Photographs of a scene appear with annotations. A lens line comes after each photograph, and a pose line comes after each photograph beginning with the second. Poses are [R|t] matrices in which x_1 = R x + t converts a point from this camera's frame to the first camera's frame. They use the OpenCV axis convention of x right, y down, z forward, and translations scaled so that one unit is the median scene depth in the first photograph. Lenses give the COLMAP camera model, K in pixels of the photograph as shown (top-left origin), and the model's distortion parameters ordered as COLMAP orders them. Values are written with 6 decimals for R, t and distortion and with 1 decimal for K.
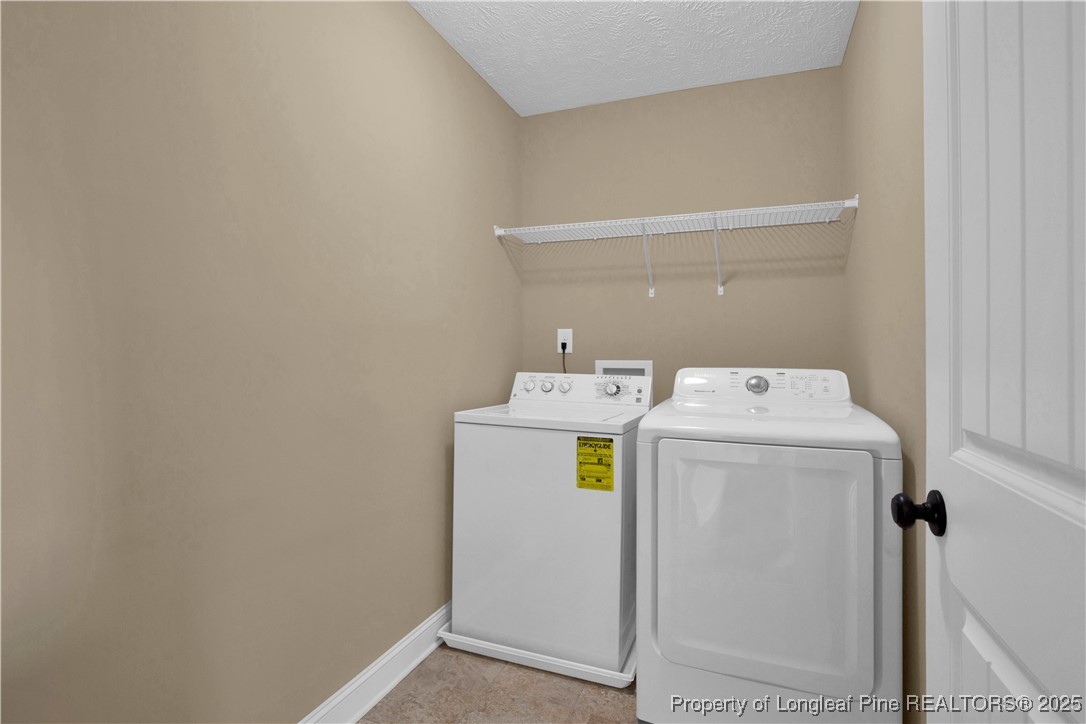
lens RADIAL K [[519.8, 0, 543.0], [0, 519.8, 362.0], [0, 0, 1]] dist [-0.027149, 0.000482]
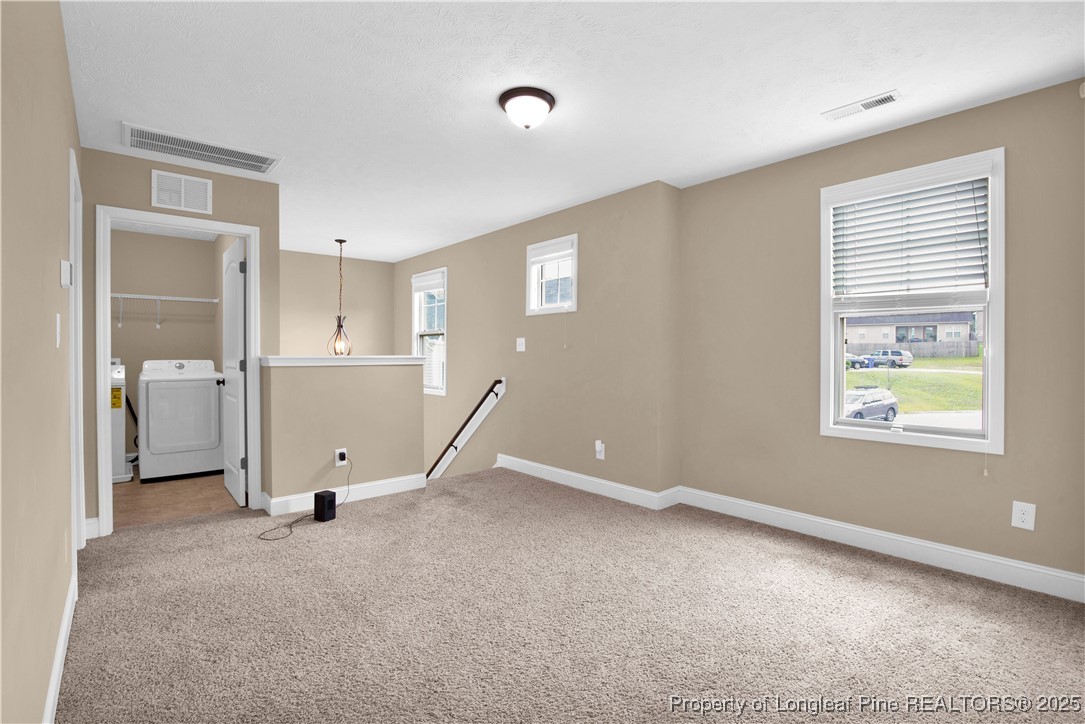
lens RADIAL K [[496.0, 0, 549.7], [0, 496.0, 356.6], [0, 0, 1]] dist [-0.038249, -0.000126]
pose [[0.454821, -0.008368, 0.890544, -0.998274], [0.014002, 0.999899, 0.002244, 0.016900], [-0.890473, 0.011449, 0.454892, -1.941933]]
